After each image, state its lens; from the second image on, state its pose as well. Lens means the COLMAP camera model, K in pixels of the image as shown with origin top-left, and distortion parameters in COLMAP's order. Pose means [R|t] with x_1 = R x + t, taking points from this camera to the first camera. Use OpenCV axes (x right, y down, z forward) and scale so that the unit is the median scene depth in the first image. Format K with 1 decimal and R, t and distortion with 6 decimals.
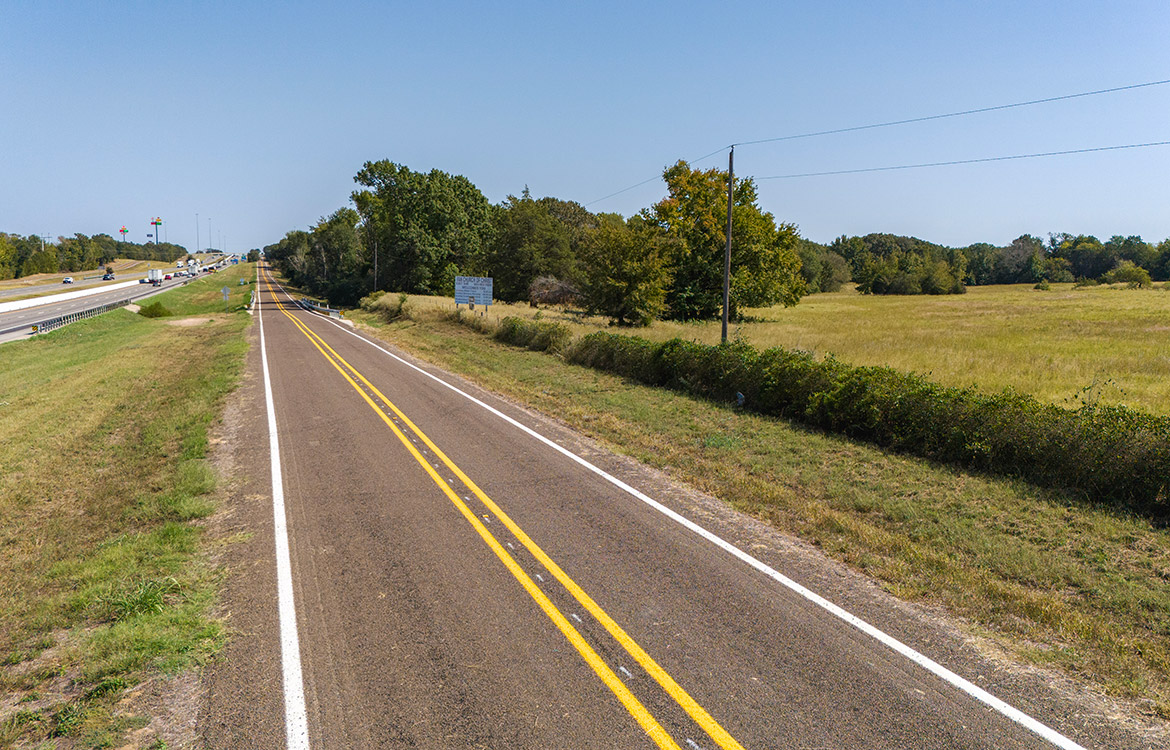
lens RADIAL K [[983.9, 0, 581.5], [0, 983.9, 374.1], [0, 0, 1]] dist [0.104035, -0.146575]
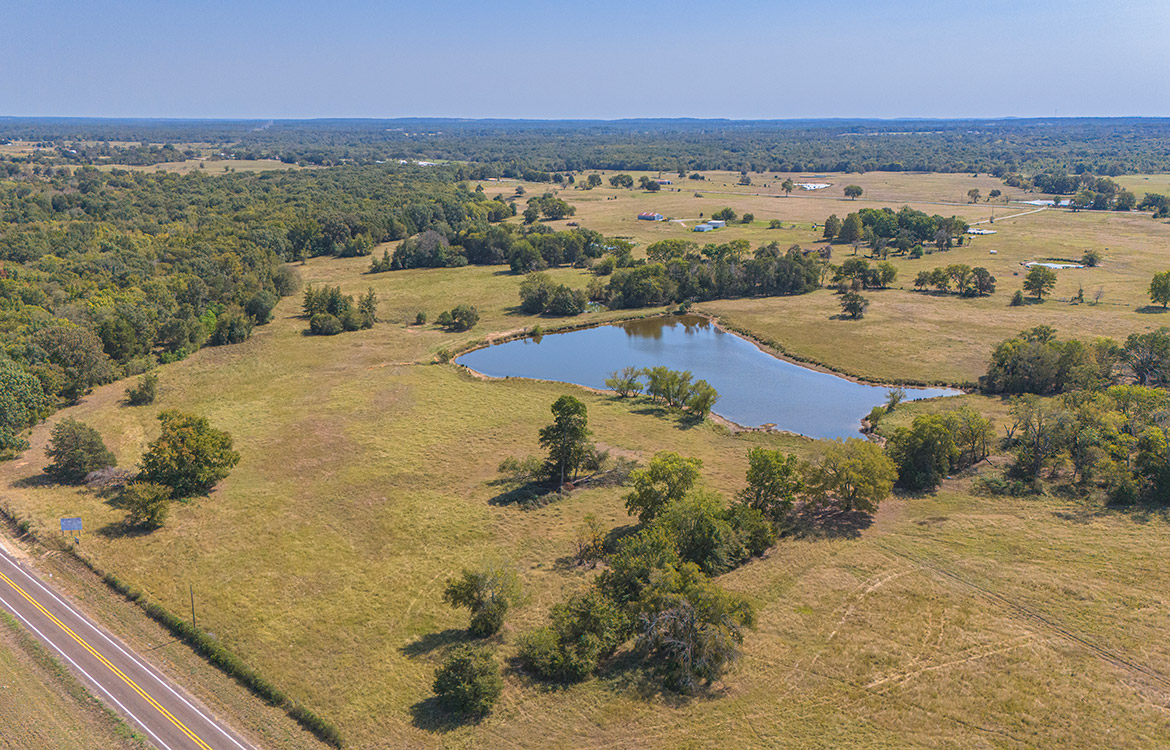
lens RADIAL K [[983.9, 0, 581.5], [0, 983.9, 374.1], [0, 0, 1]] dist [0.104035, -0.146575]
pose [[0.878143, -0.116405, 0.464019, -0.021237], [0.052560, 0.987549, 0.148272, -0.134098], [-0.475501, -0.105816, 0.873328, -0.278045]]
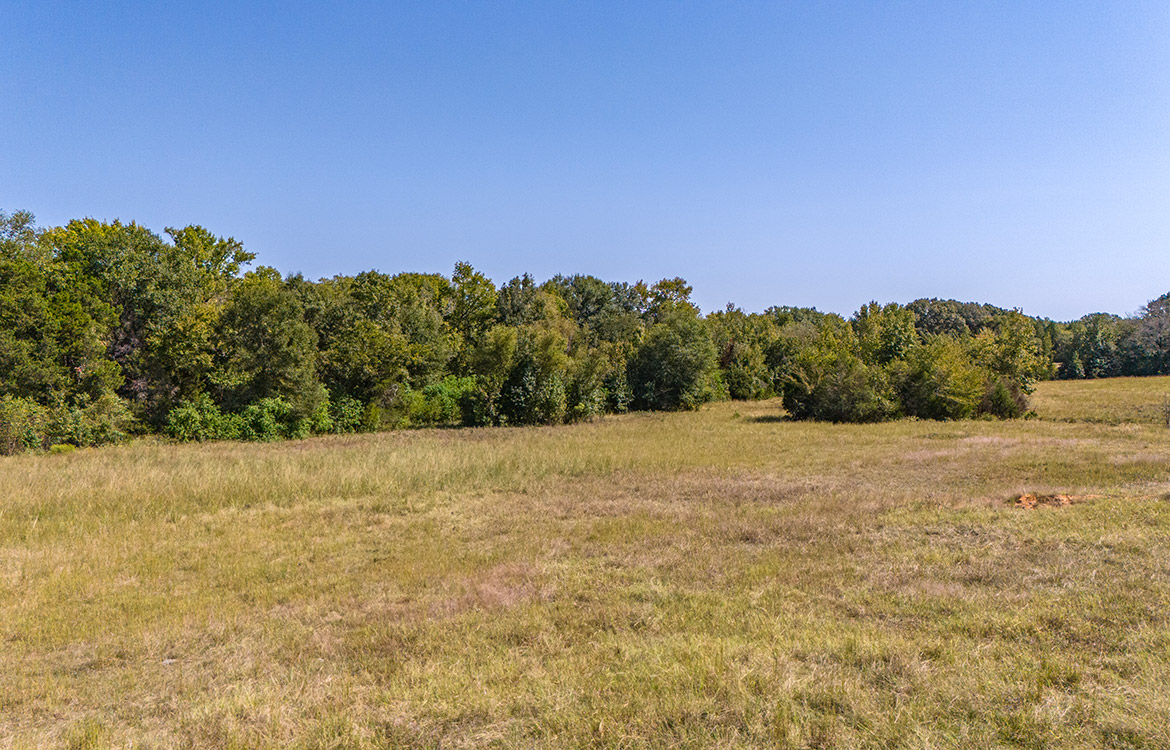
lens RADIAL K [[983.9, 0, 581.5], [0, 983.9, 374.1], [0, 0, 1]] dist [0.104035, -0.146575]
pose [[0.994240, -0.010715, -0.106639, 0.165609], [0.001156, 0.996004, -0.089299, -0.039724], [0.107170, 0.088661, 0.990280, 0.390728]]
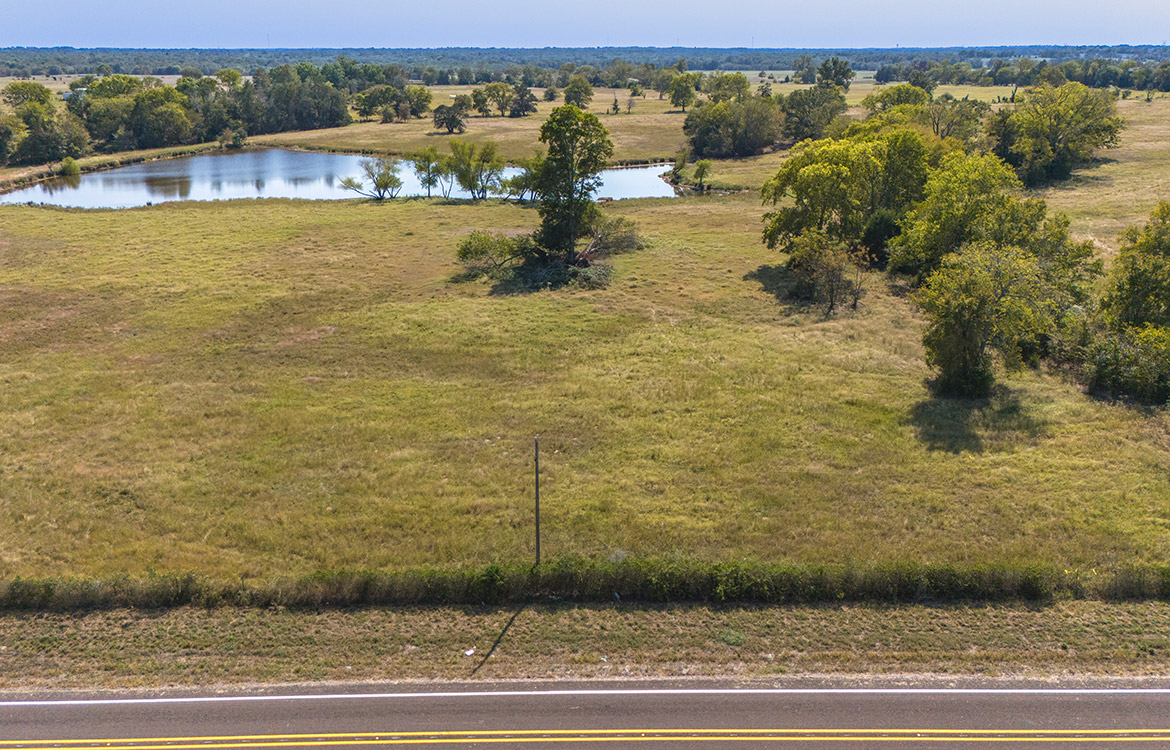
lens RADIAL K [[983.9, 0, 581.5], [0, 983.9, 374.1], [0, 0, 1]] dist [0.104035, -0.146575]
pose [[0.319125, -0.288589, 0.902704, -0.089523], [0.111927, 0.957319, 0.266481, -0.056167], [-0.941080, 0.015996, 0.337806, 0.035408]]
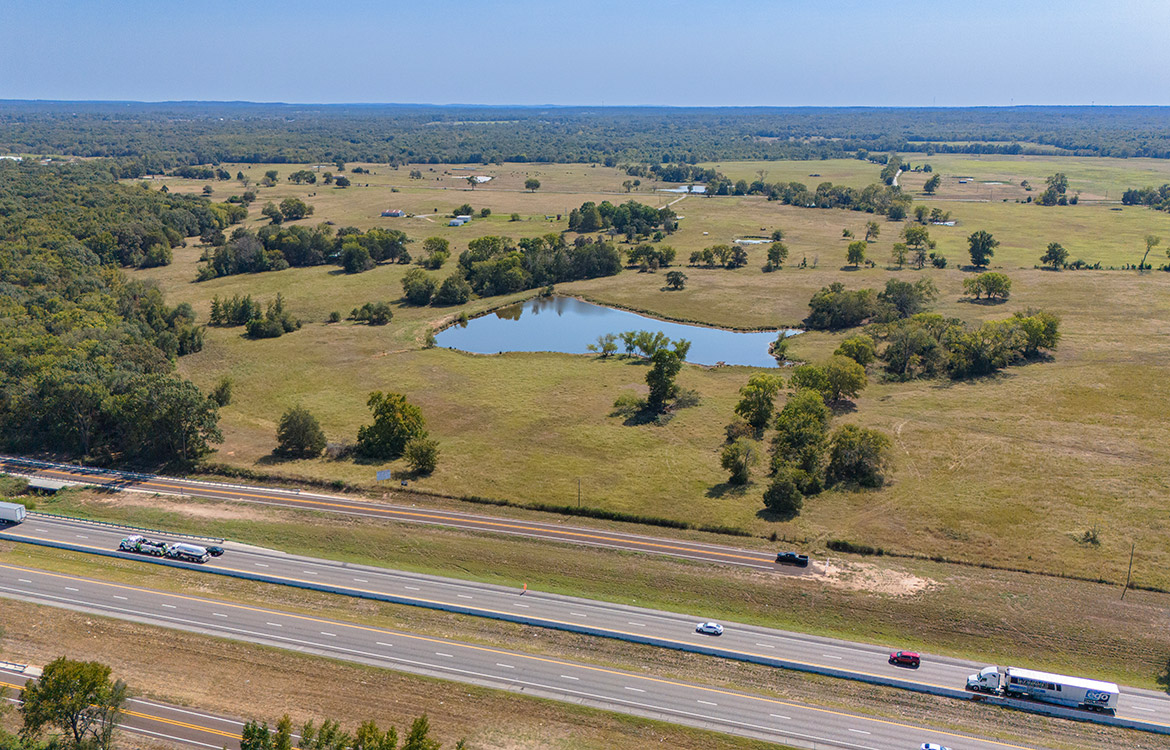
lens RADIAL K [[983.9, 0, 581.5], [0, 983.9, 374.1], [0, 0, 1]] dist [0.104035, -0.146575]
pose [[0.596124, -0.206649, 0.775844, -0.391311], [0.087155, 0.977255, 0.193330, -0.177418], [-0.798148, -0.047630, 0.600575, -0.239906]]
